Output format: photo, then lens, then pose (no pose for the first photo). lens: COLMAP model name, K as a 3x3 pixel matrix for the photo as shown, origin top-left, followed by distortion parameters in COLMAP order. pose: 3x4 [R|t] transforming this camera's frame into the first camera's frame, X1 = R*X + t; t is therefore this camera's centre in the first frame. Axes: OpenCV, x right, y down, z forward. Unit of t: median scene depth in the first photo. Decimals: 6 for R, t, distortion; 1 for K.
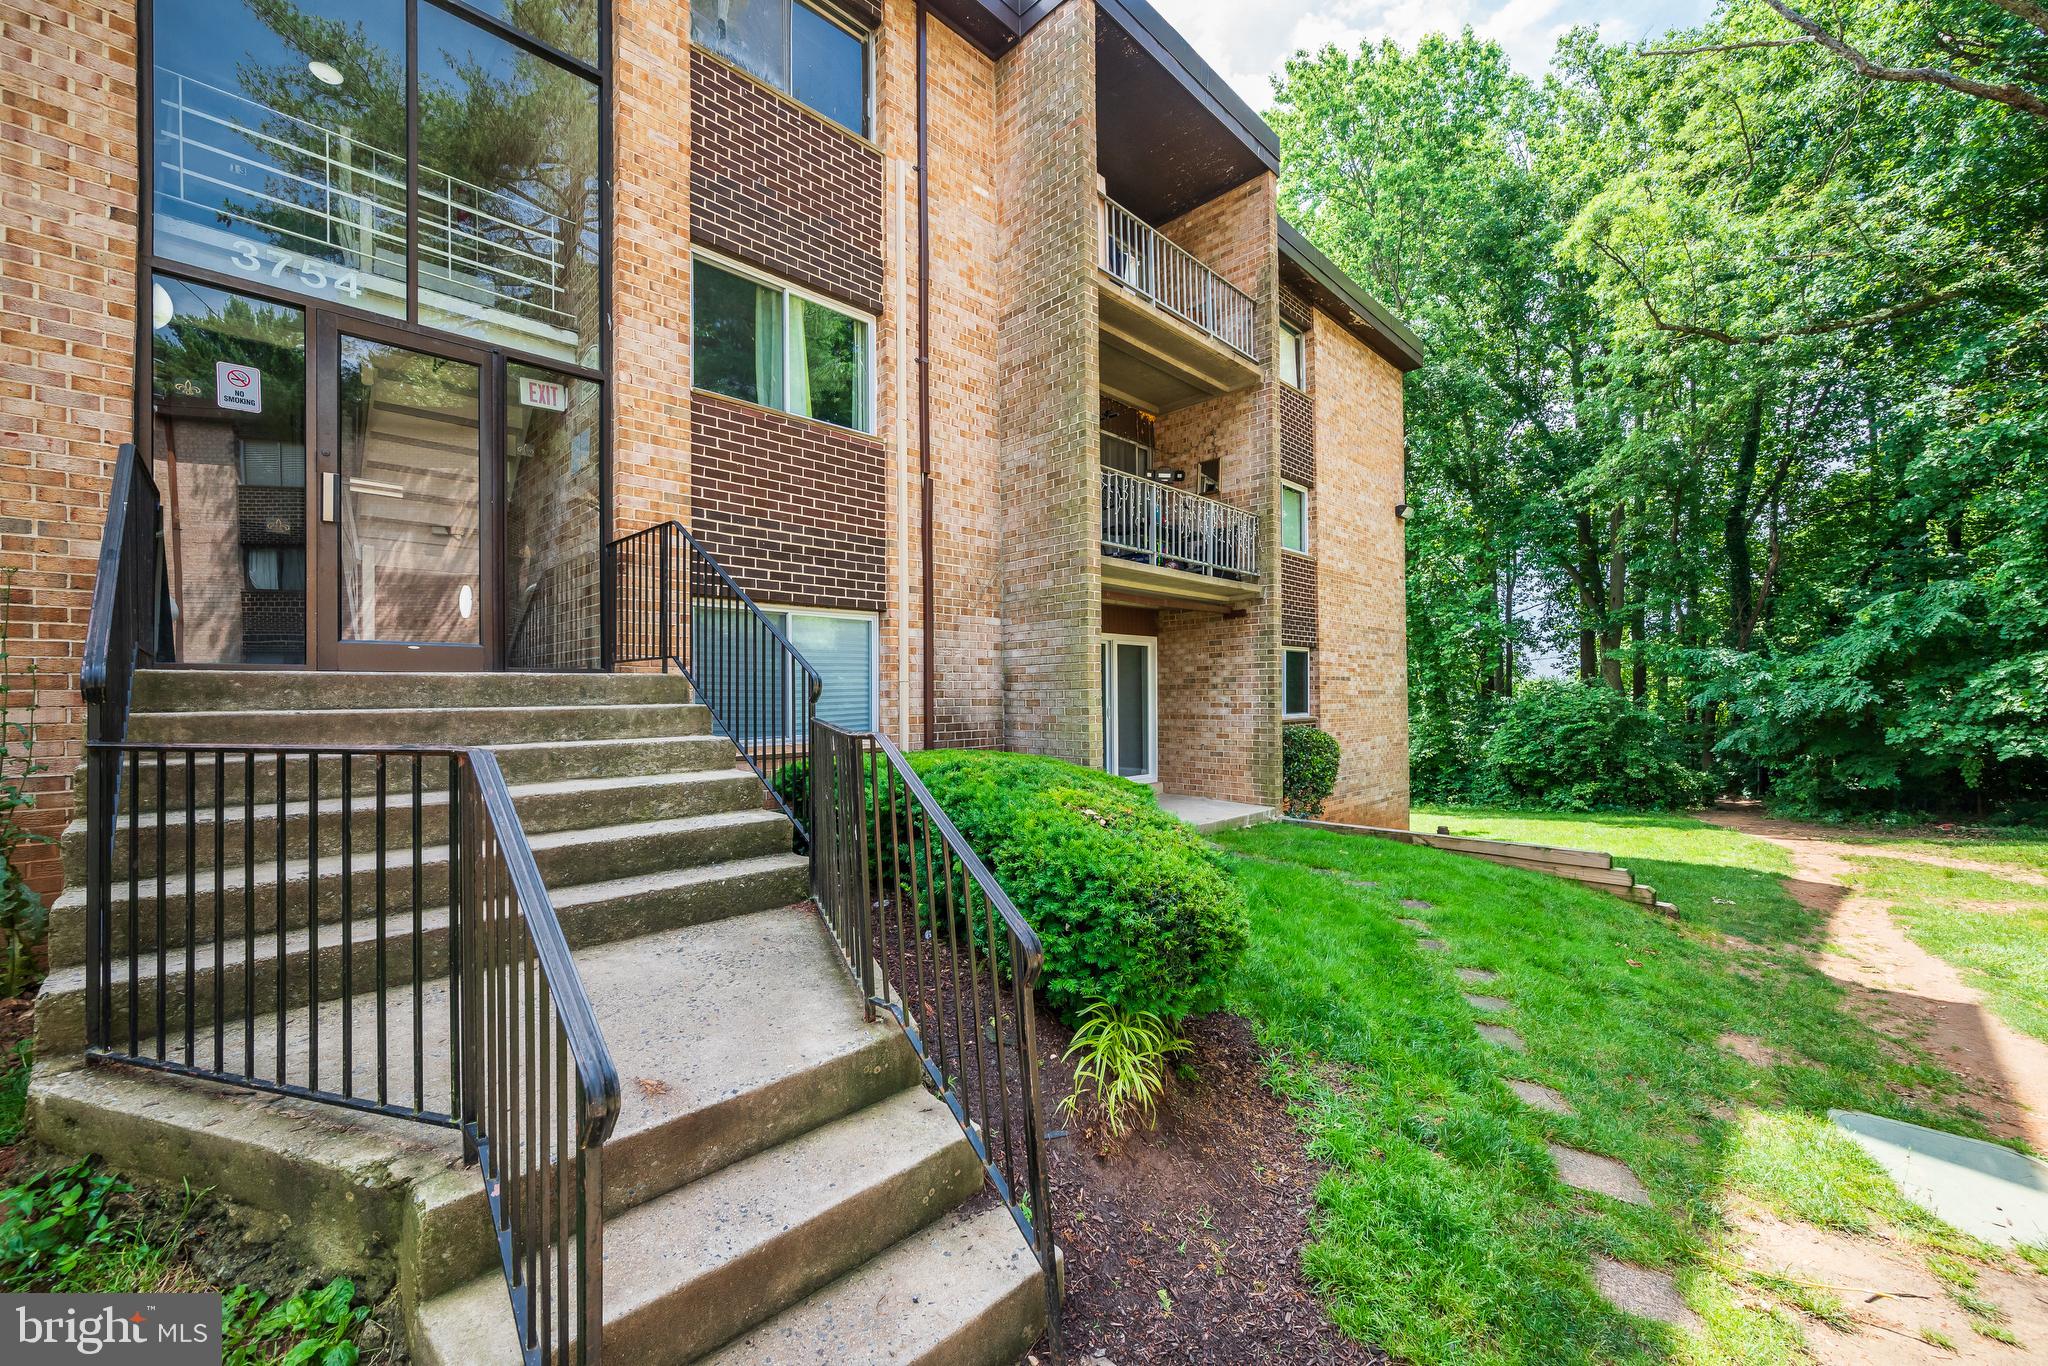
lens RADIAL K [[805.2, 0, 1026.8], [0, 805.2, 692.0], [0, 0, 1]] dist [-0.001222, 0.000452]
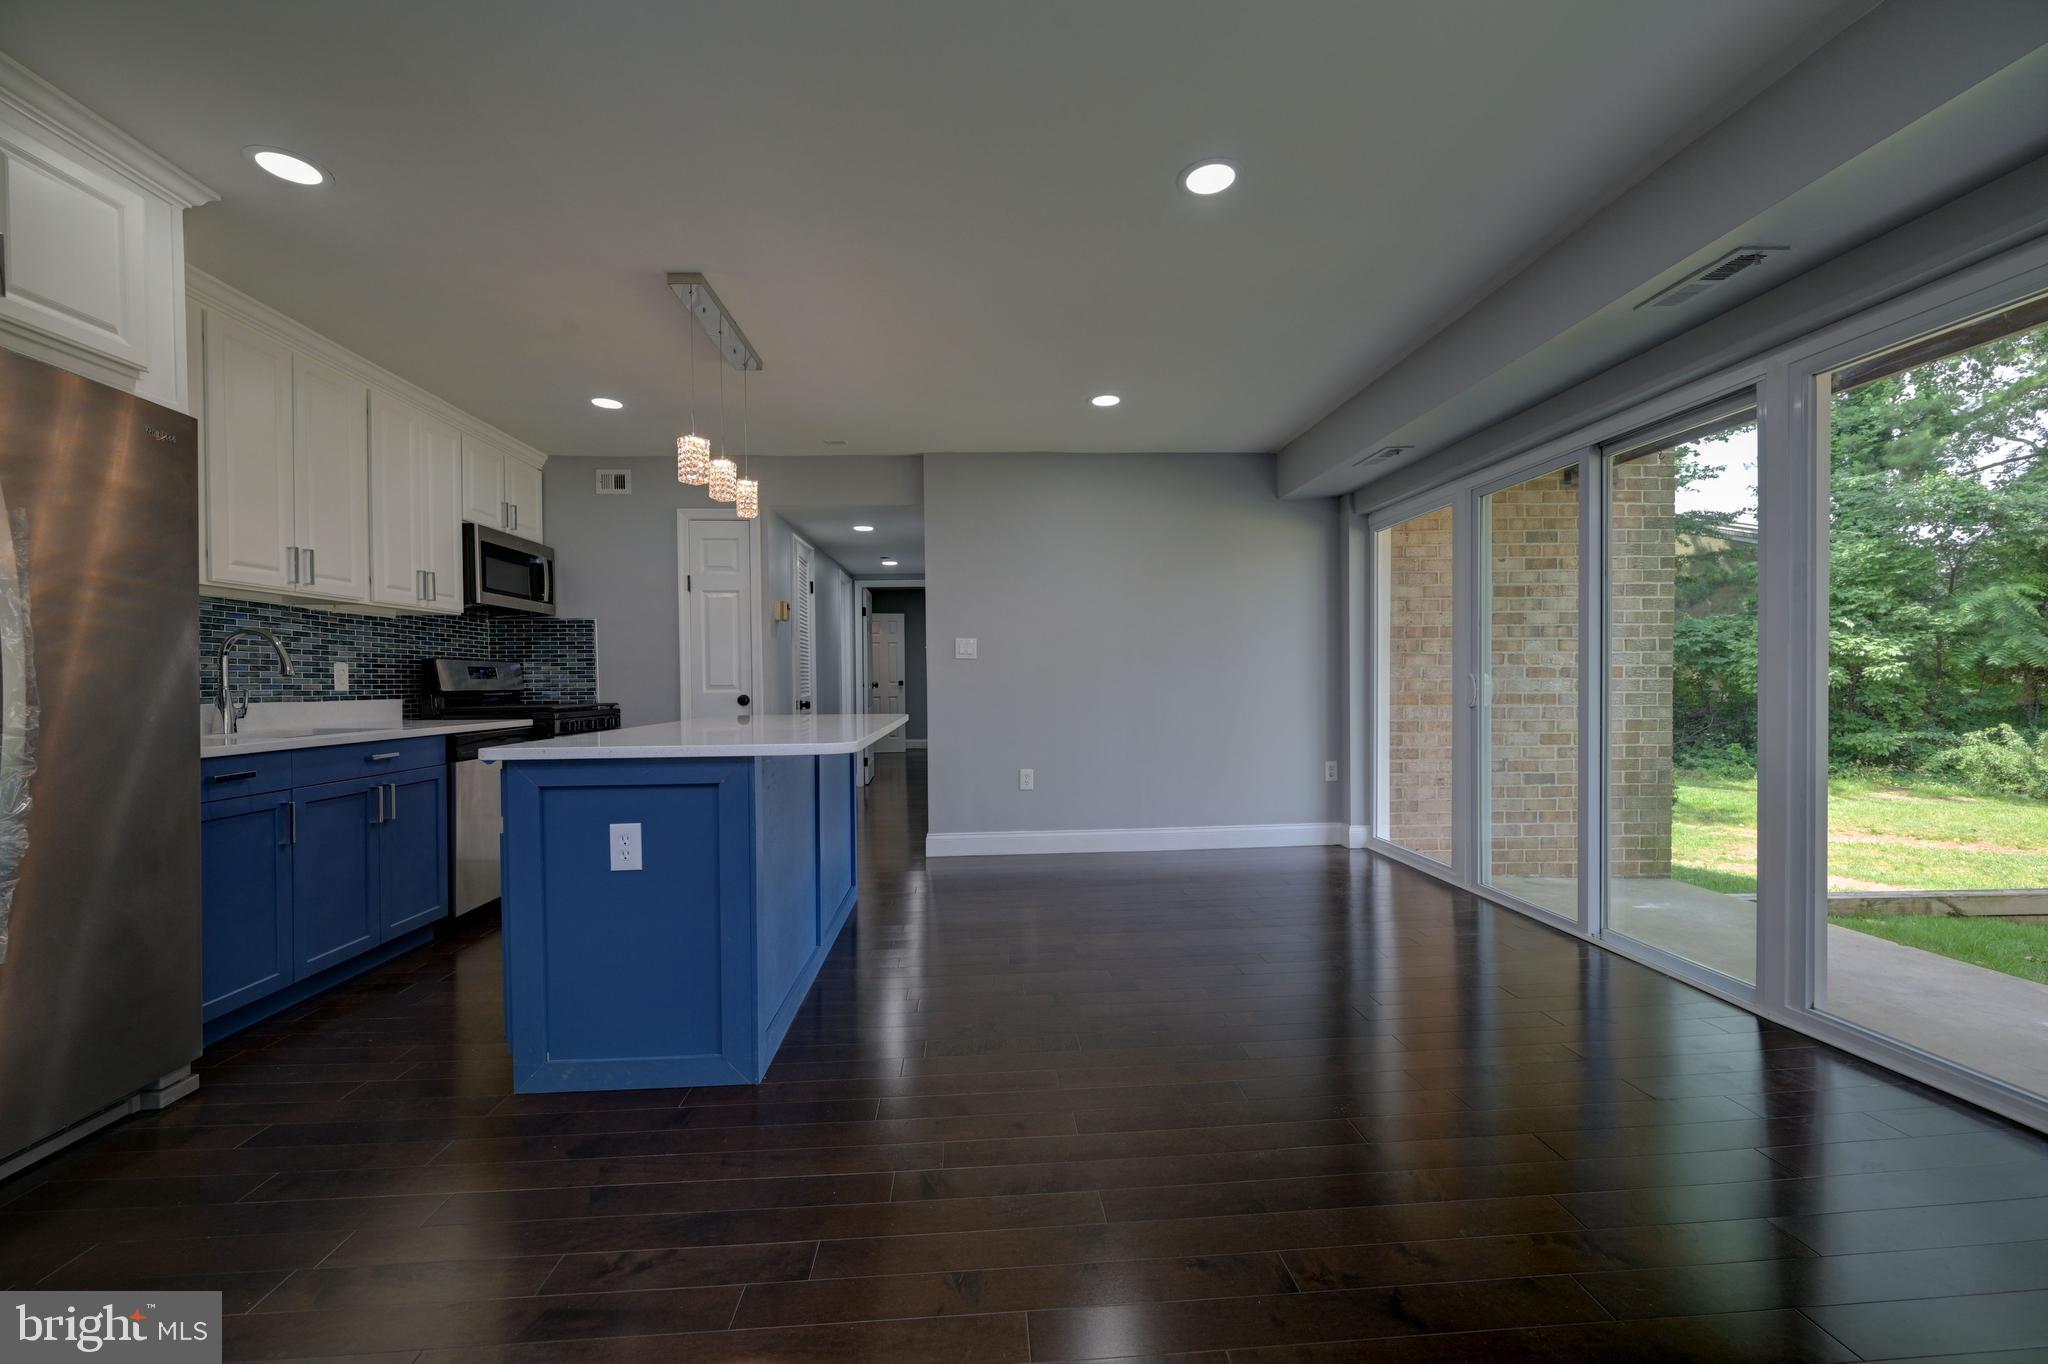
lens RADIAL K [[805.2, 0, 1026.8], [0, 805.2, 691.0], [0, 0, 1]] dist [-0.001222, 0.000452]
pose [[0.666464, -0.005354, 0.745518, -0.181367], [-0.007194, 0.999881, 0.013612, 0.013564], [-0.745503, -0.014435, 0.666346, 0.545108]]
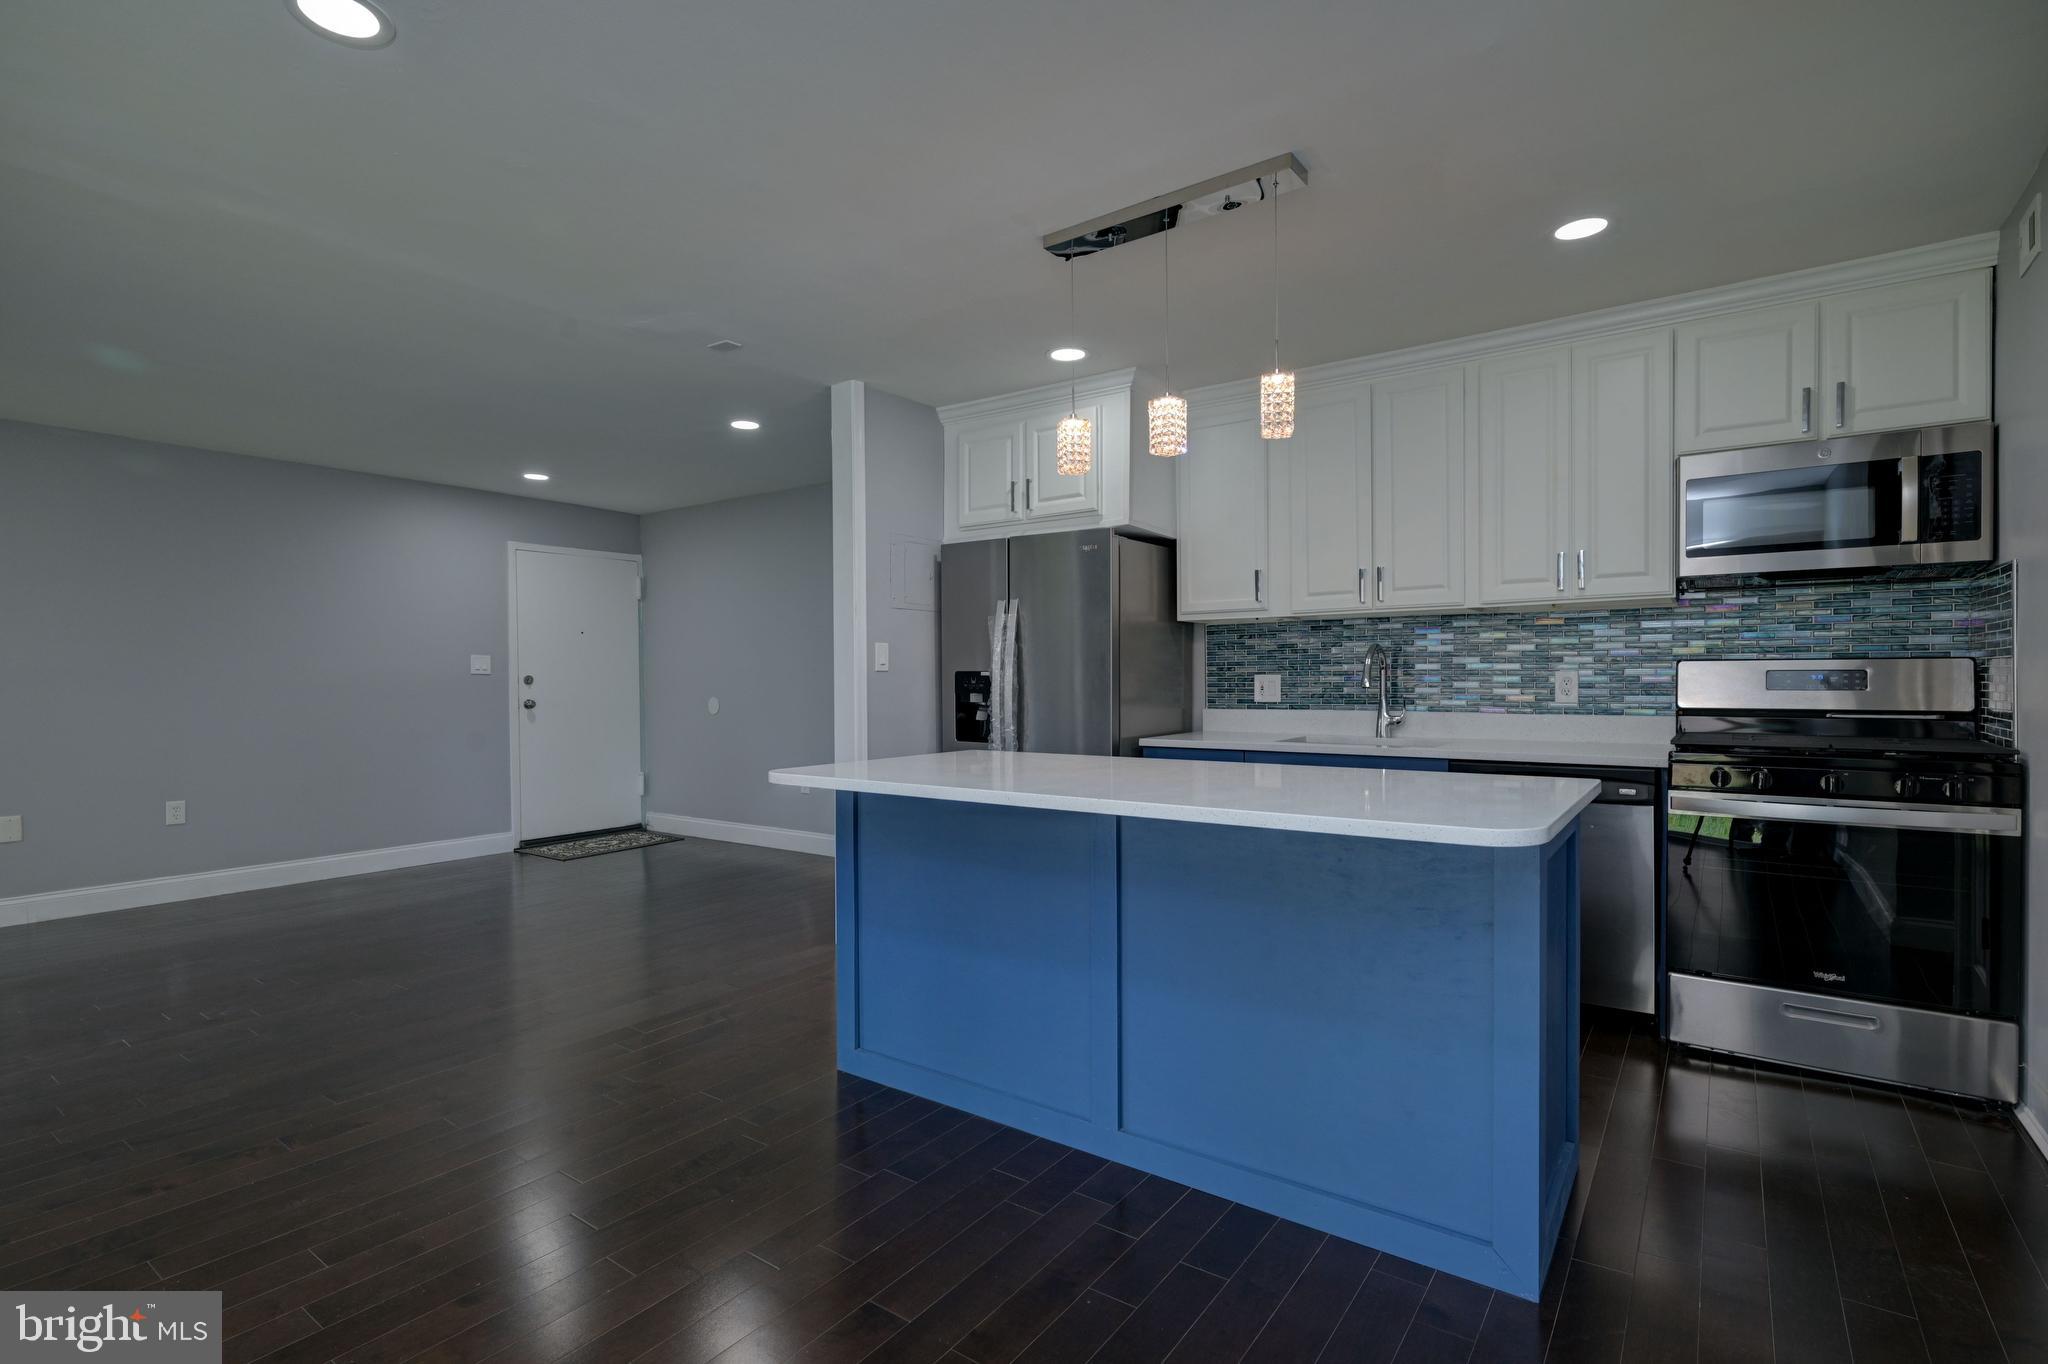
lens RADIAL K [[965.4, 0, 1027.3], [0, 965.4, 691.4], [0, 0, 1]] dist [-0.002165, 0.000424]
pose [[0.144246, 0.024063, -0.989249, 0.040627], [0.017794, 0.999480, 0.026907, 0.007510], [0.989382, -0.021484, 0.143743, 0.662096]]
